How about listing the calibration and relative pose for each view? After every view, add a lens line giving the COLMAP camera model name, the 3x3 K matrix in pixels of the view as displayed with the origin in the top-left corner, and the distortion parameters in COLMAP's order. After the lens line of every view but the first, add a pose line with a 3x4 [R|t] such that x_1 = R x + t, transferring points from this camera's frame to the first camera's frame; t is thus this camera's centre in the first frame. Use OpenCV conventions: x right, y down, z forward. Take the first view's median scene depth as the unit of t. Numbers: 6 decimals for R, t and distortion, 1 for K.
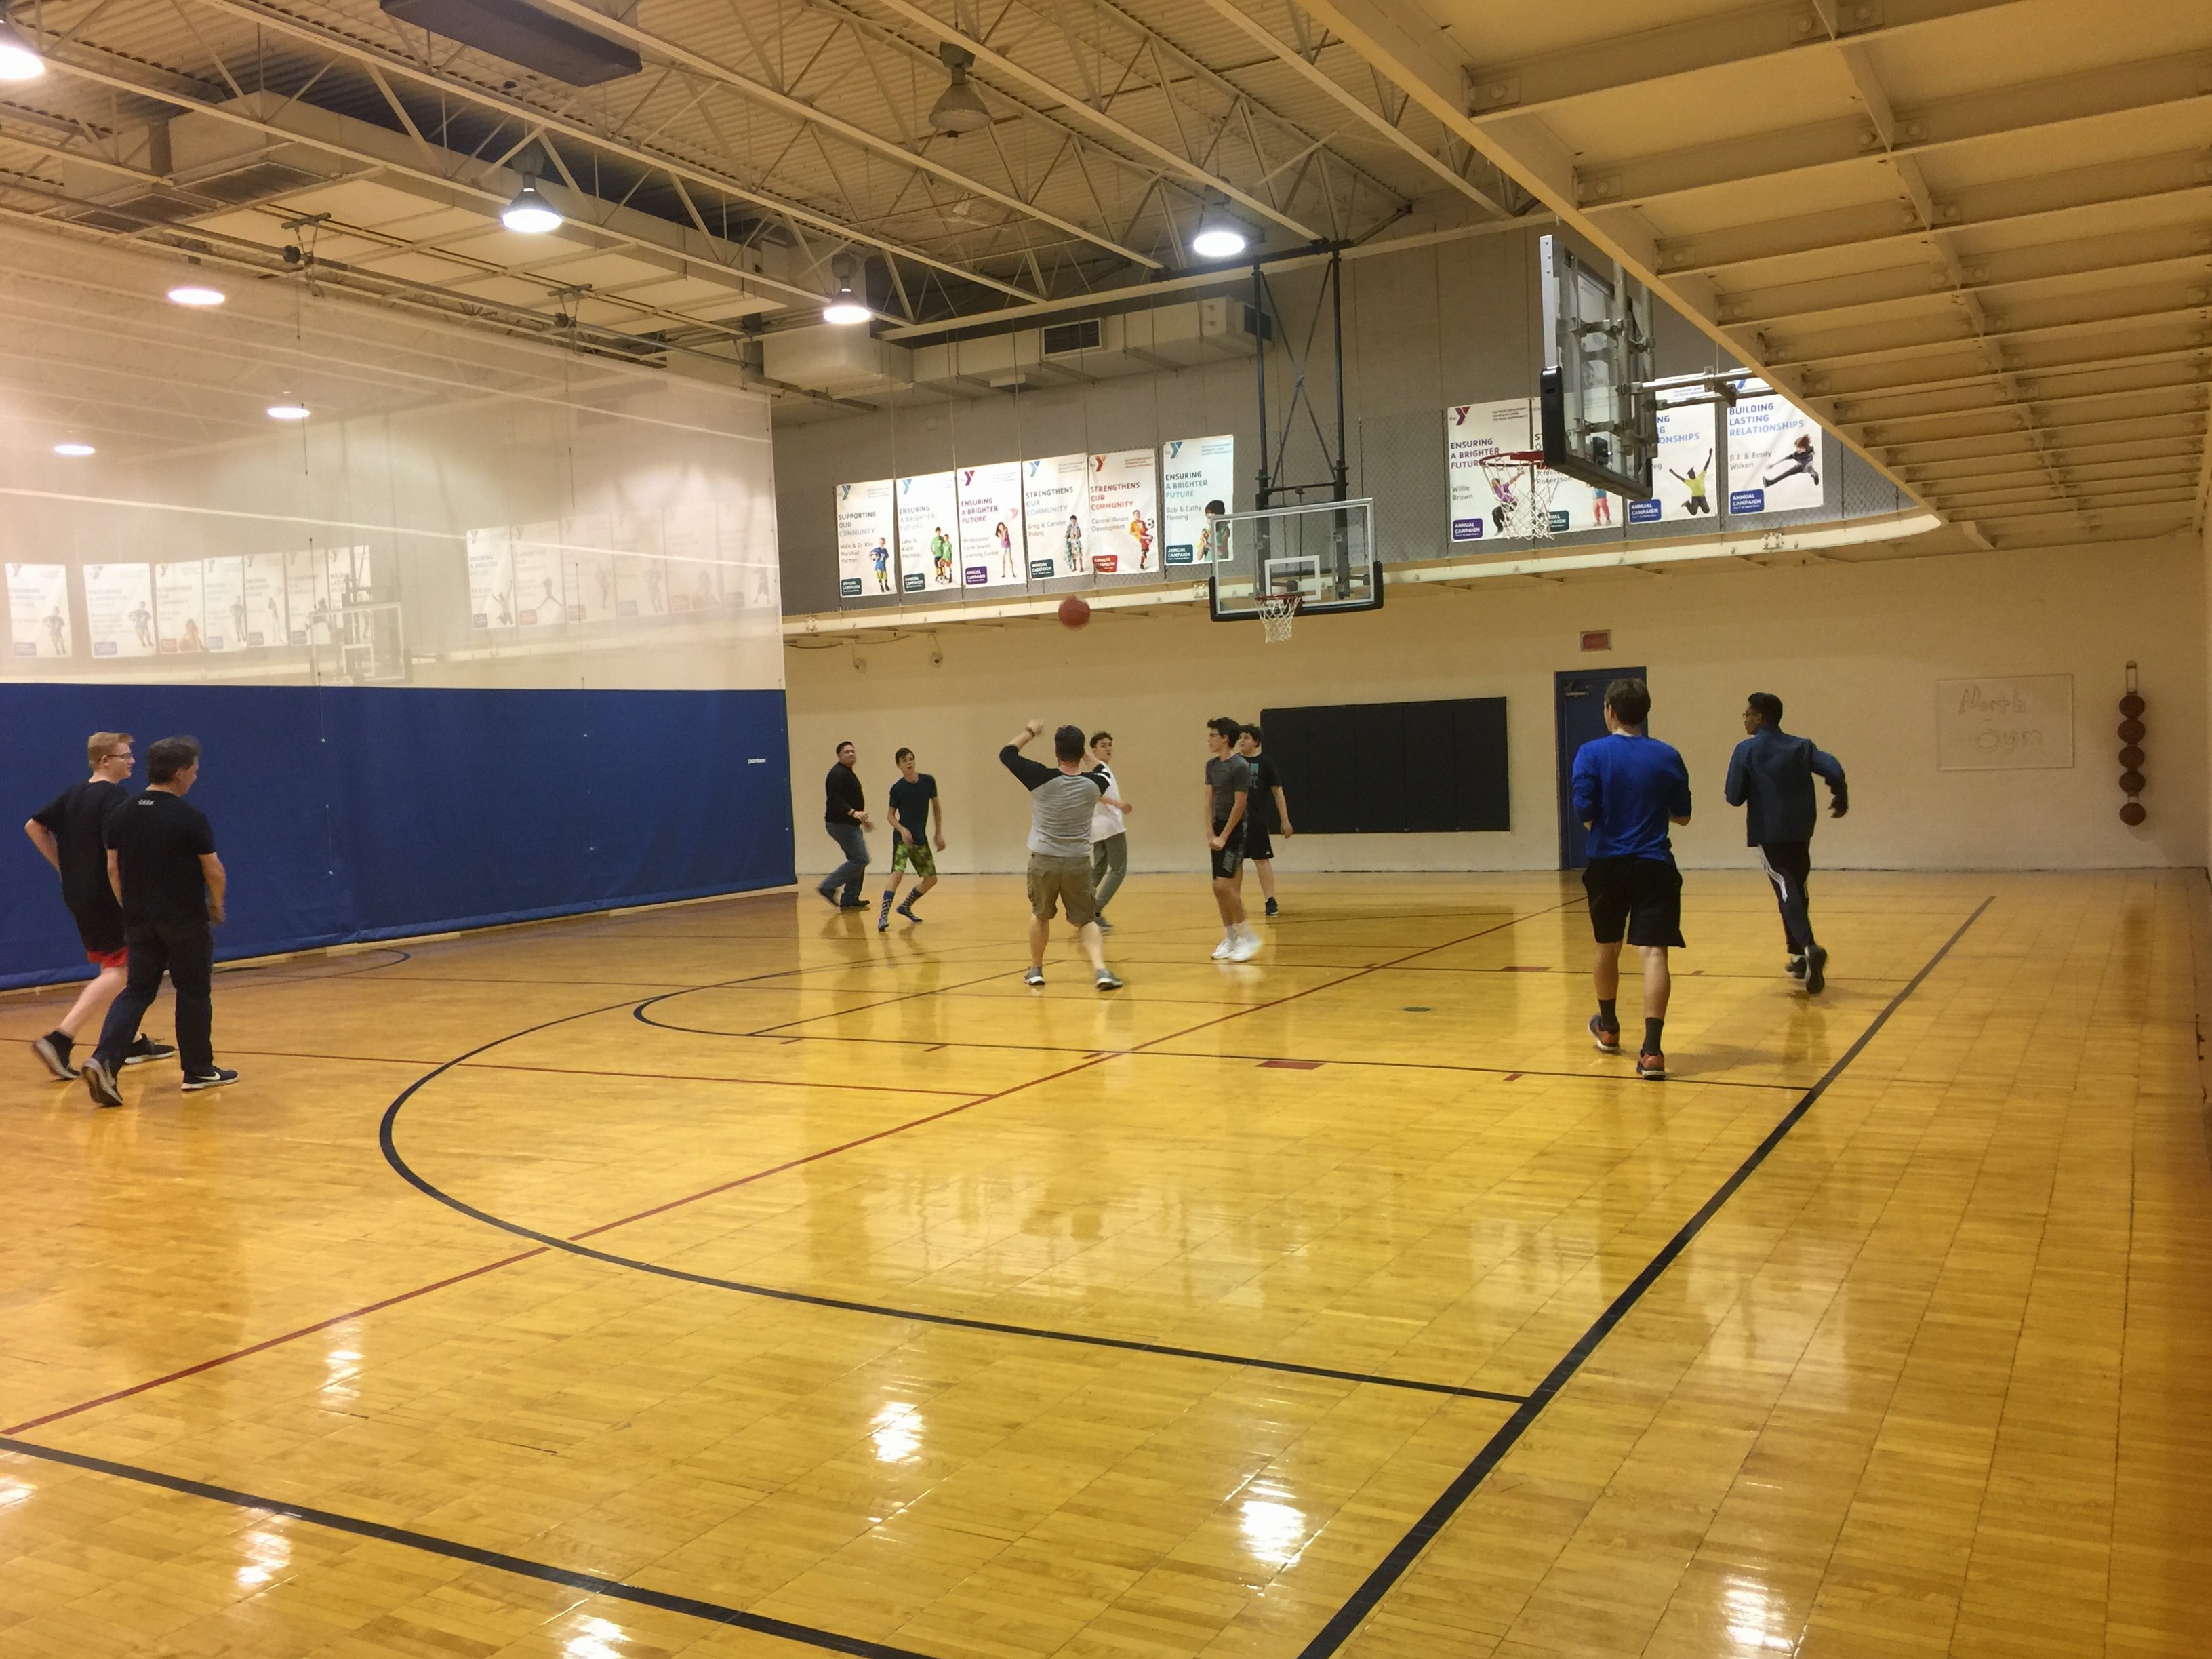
lens RADIAL K [[1885.5, 0, 1105.0], [0, 1885.5, 823.9], [0, 0, 1]] dist [0.083393, -0.115250]
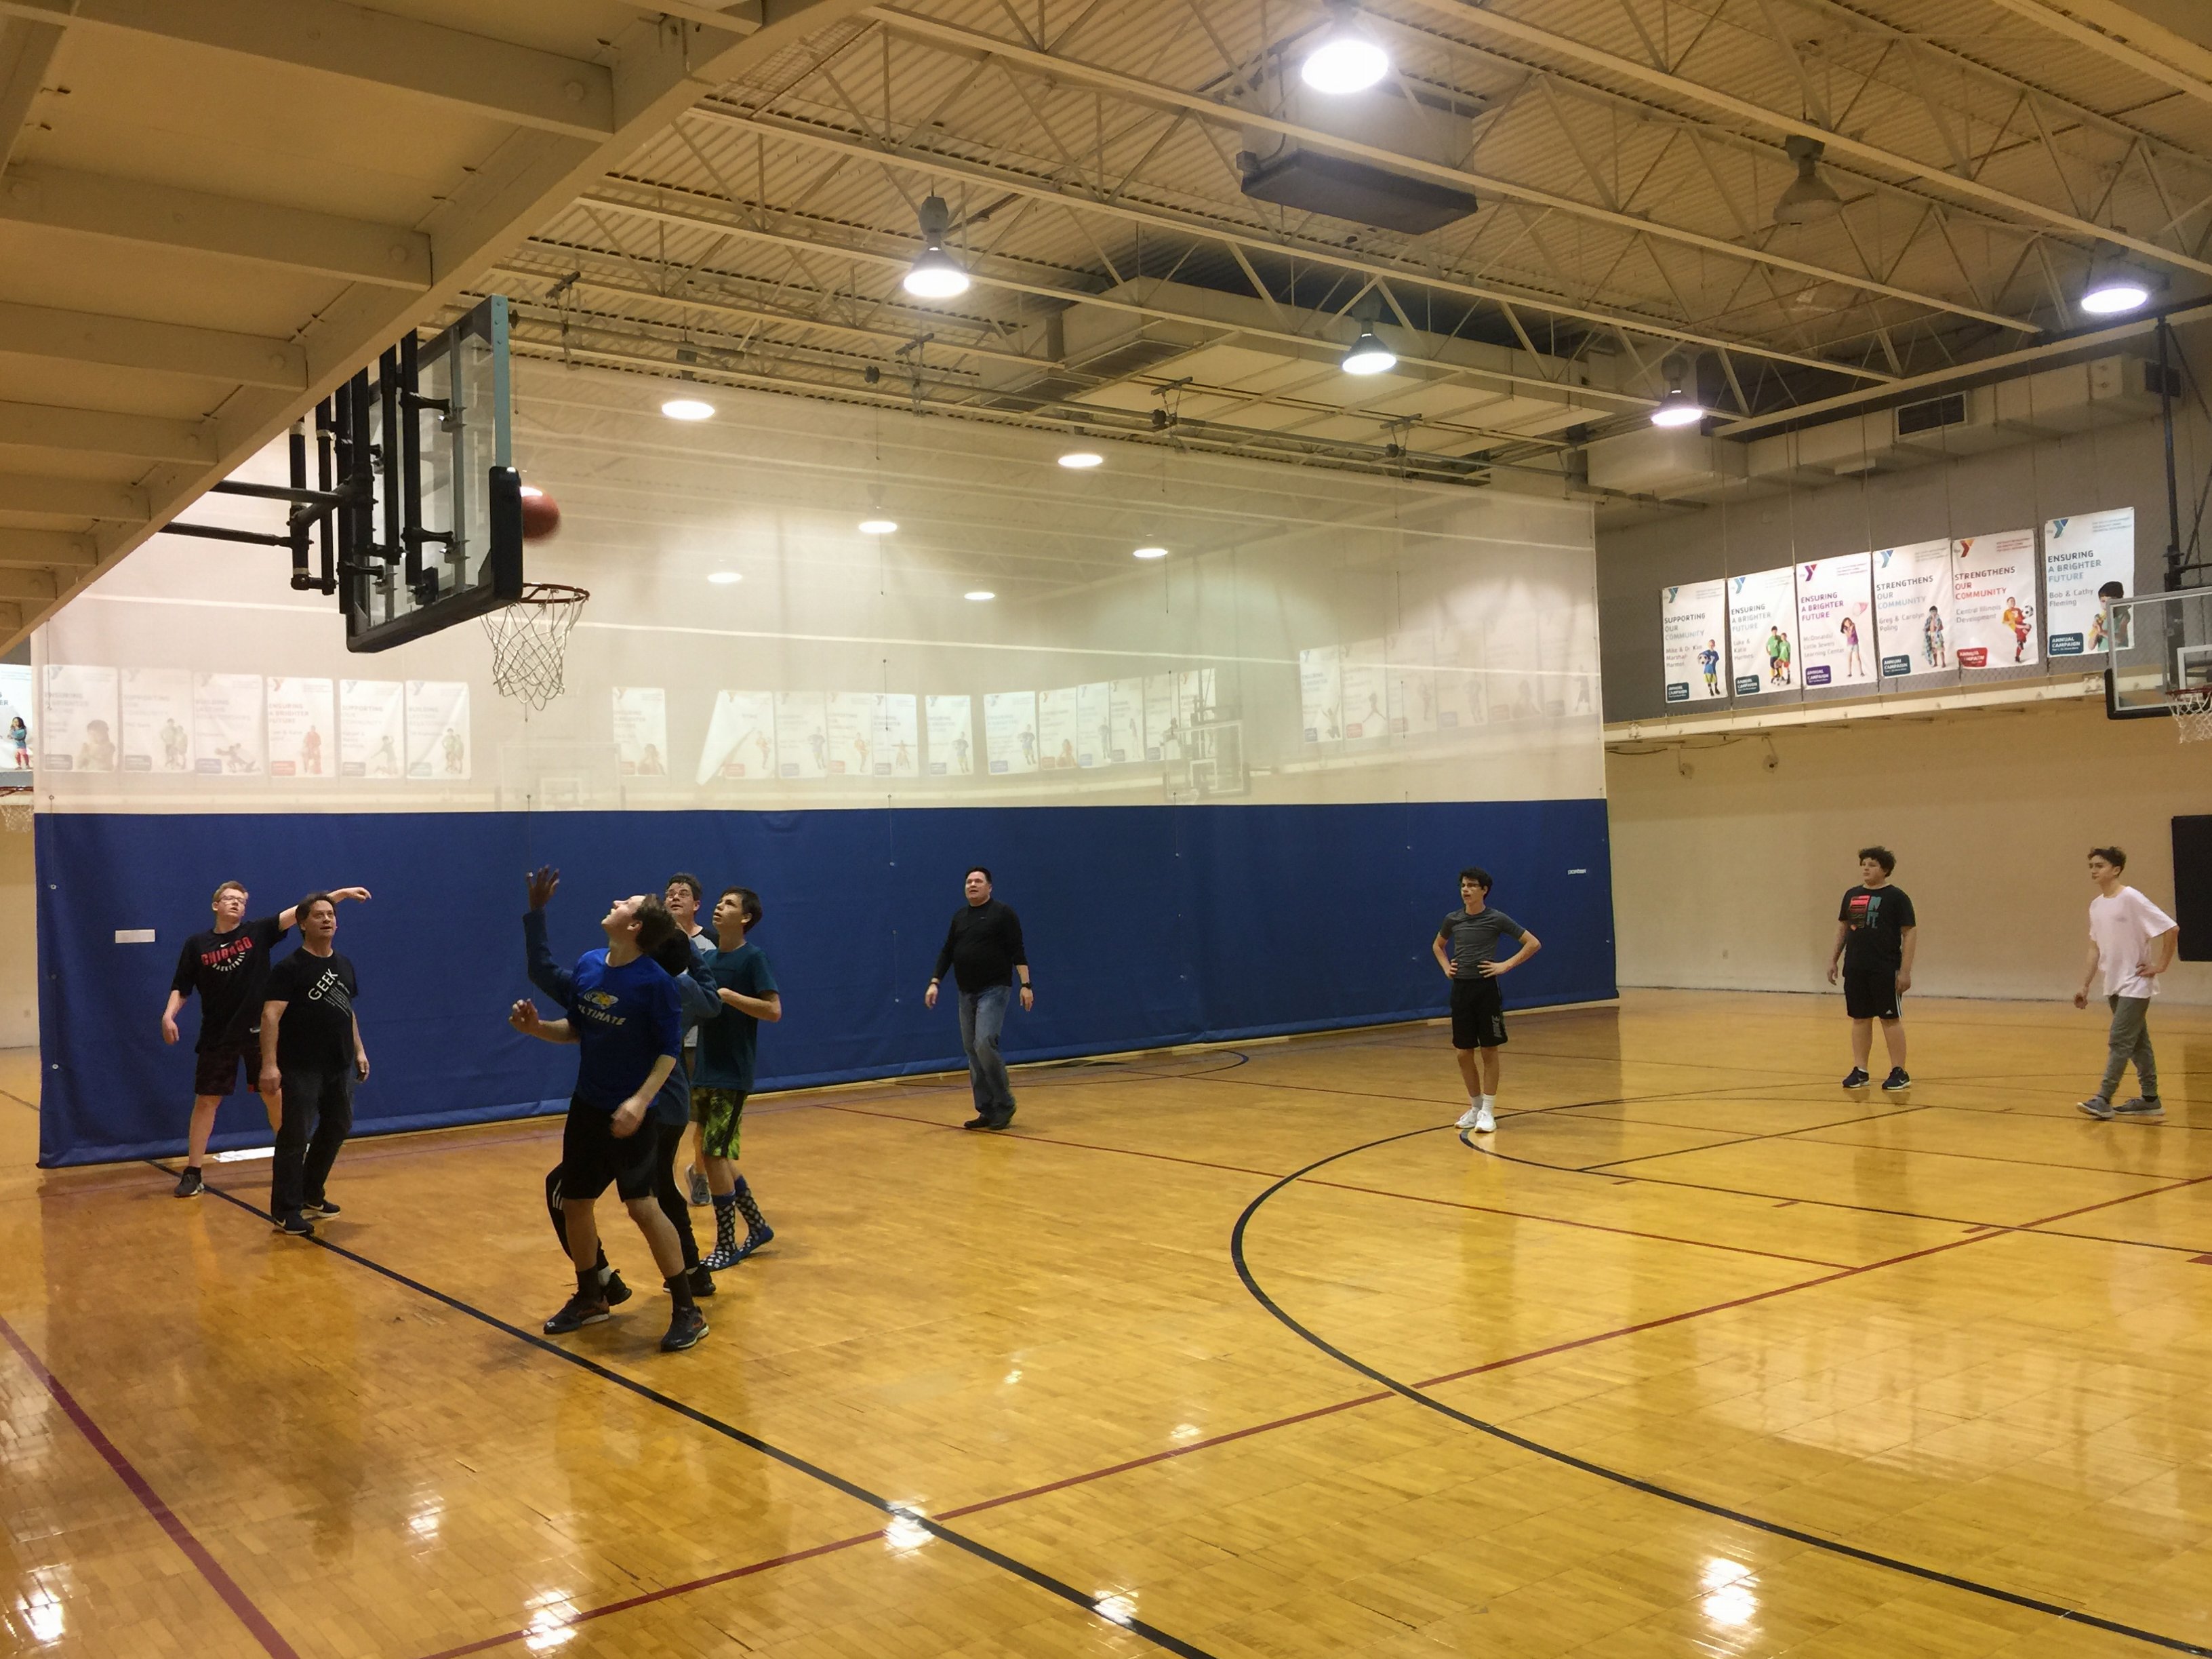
lens RADIAL K [[1885.5, 0, 1099.8], [0, 1885.5, 817.2], [0, 0, 1]] dist [0.083393, -0.115250]
pose [[0.911419, -0.004684, -0.411454, -0.004884], [-0.017086, 0.998642, -0.049216, -0.009309], [0.411126, 0.051887, 0.910101, -0.001540]]
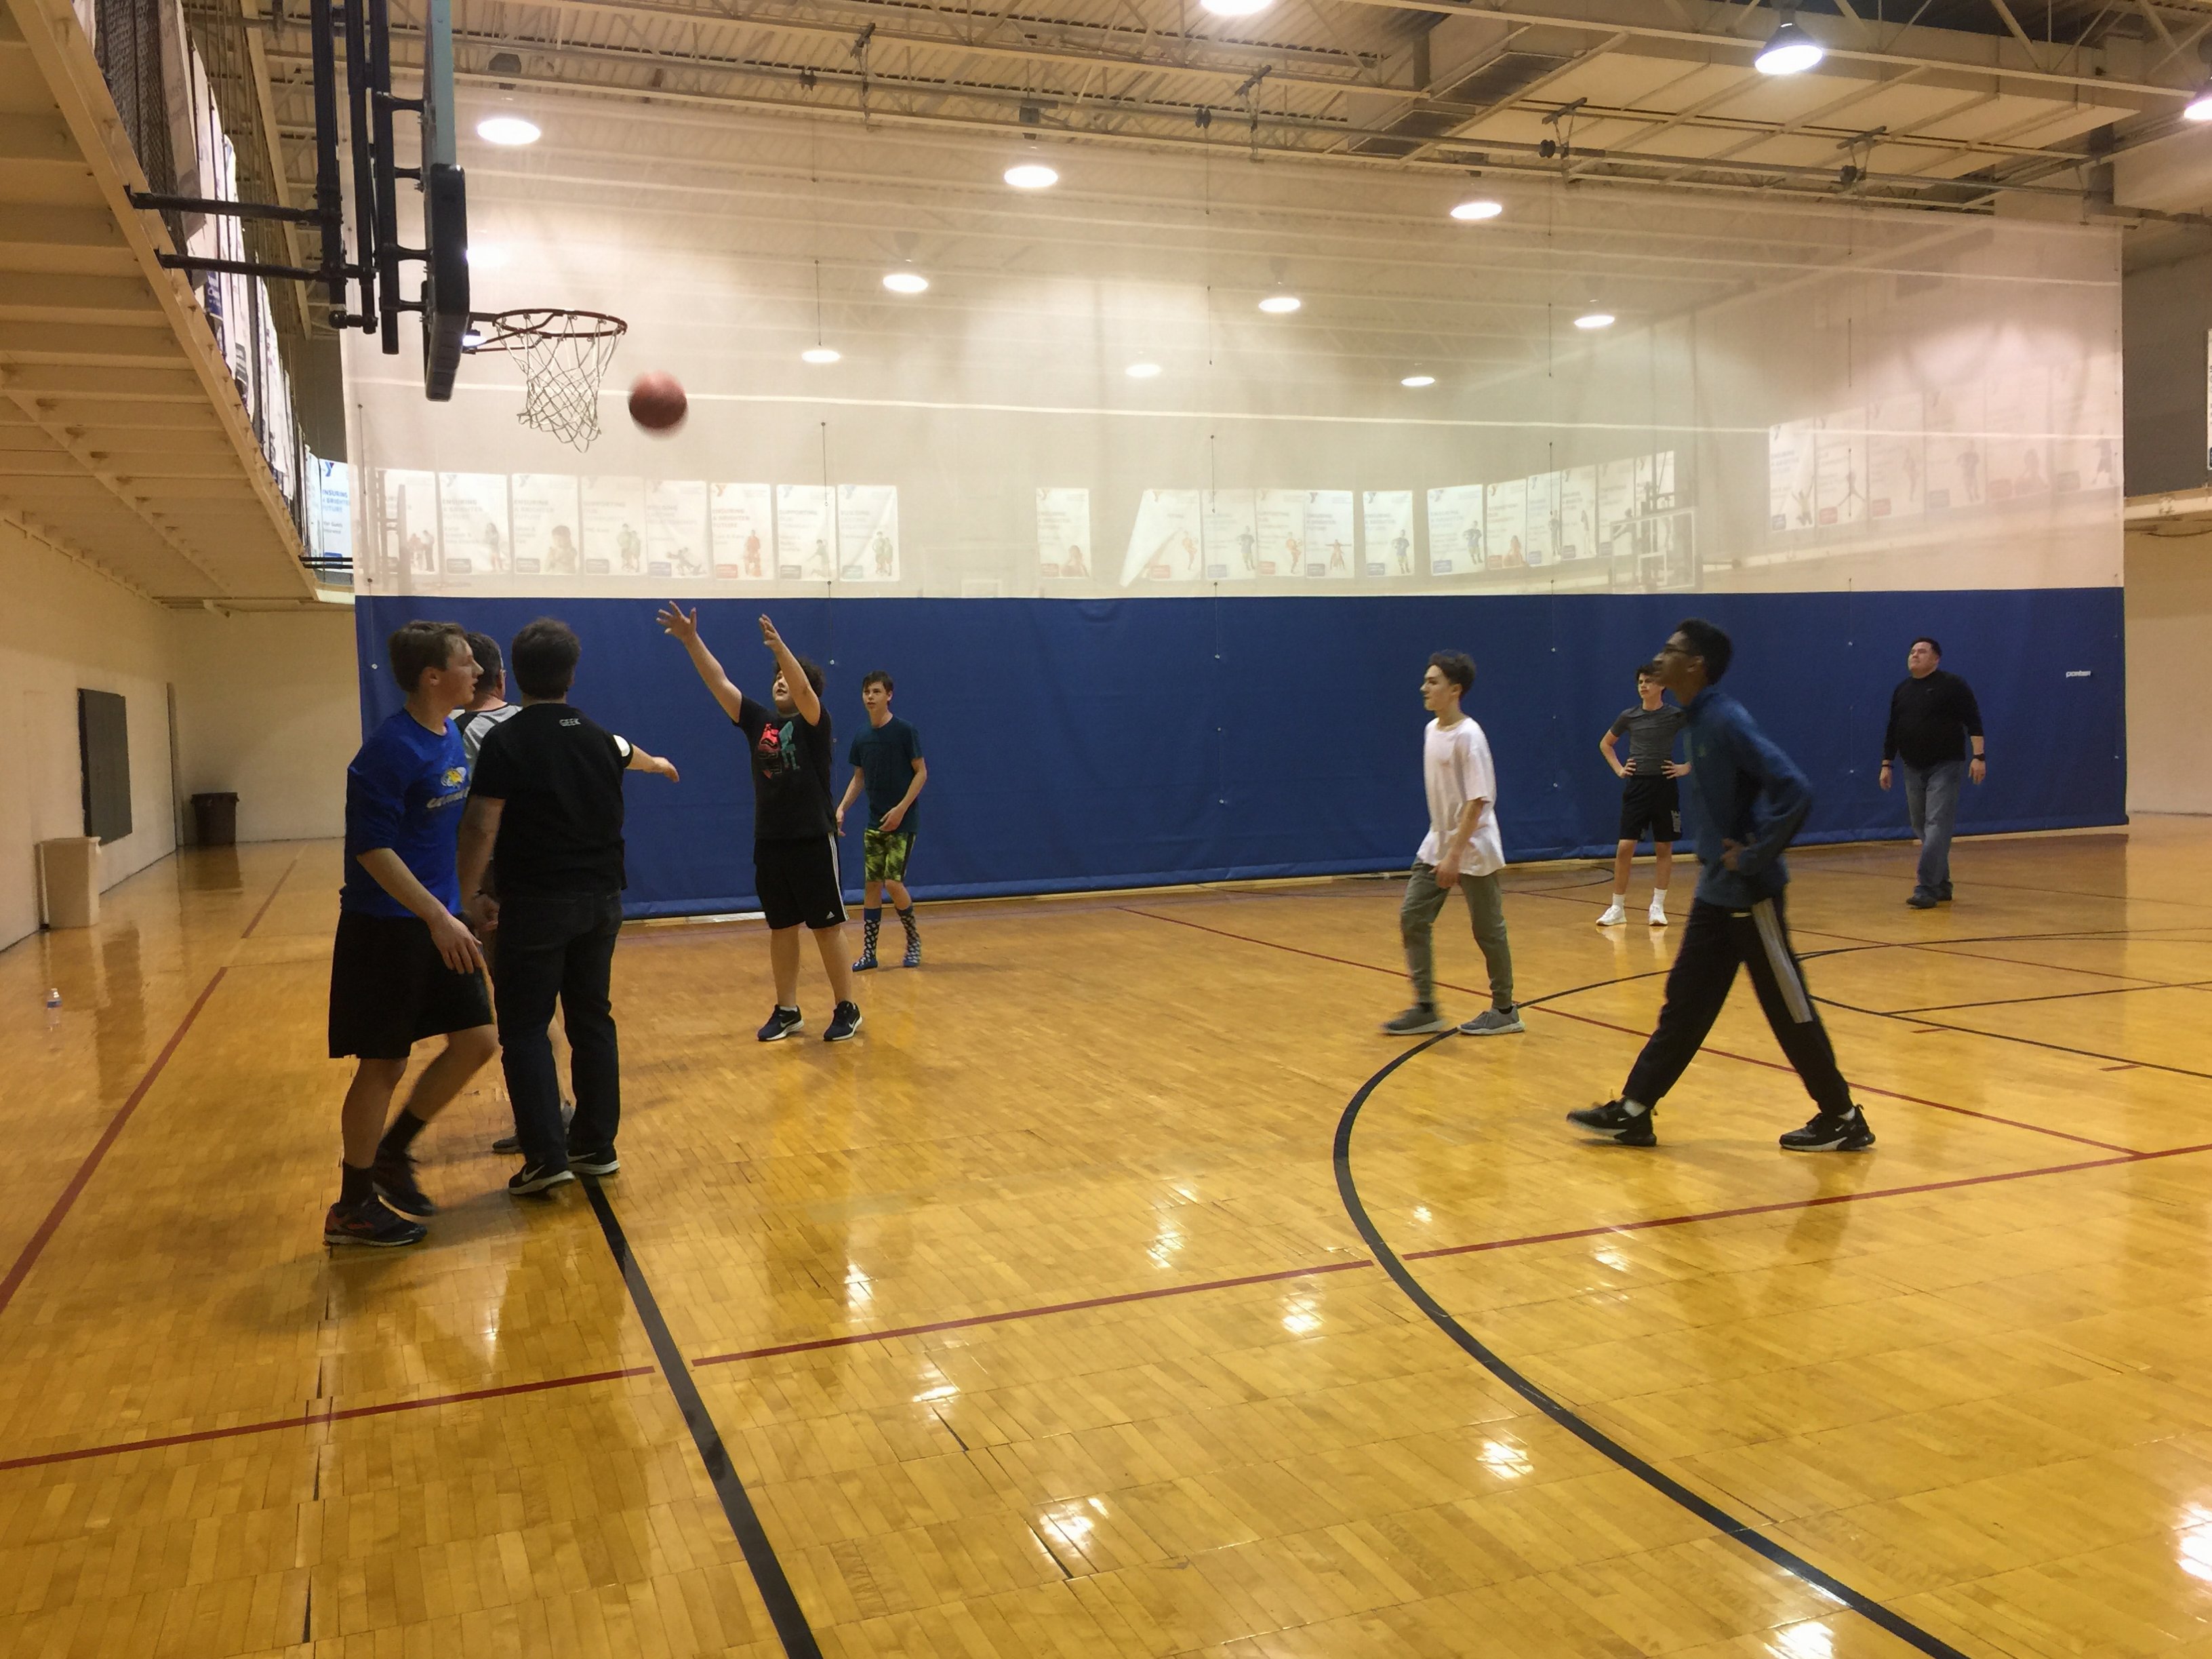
lens RADIAL K [[1885.5, 0, 1118.9], [0, 1885.5, 805.5], [0, 0, 1]] dist [0.083393, -0.115250]
pose [[0.764534, 0.052752, -0.642421, 0.039943], [-0.029642, 0.998468, 0.046713, -0.002288], [0.643901, -0.016671, 0.764927, 0.091084]]
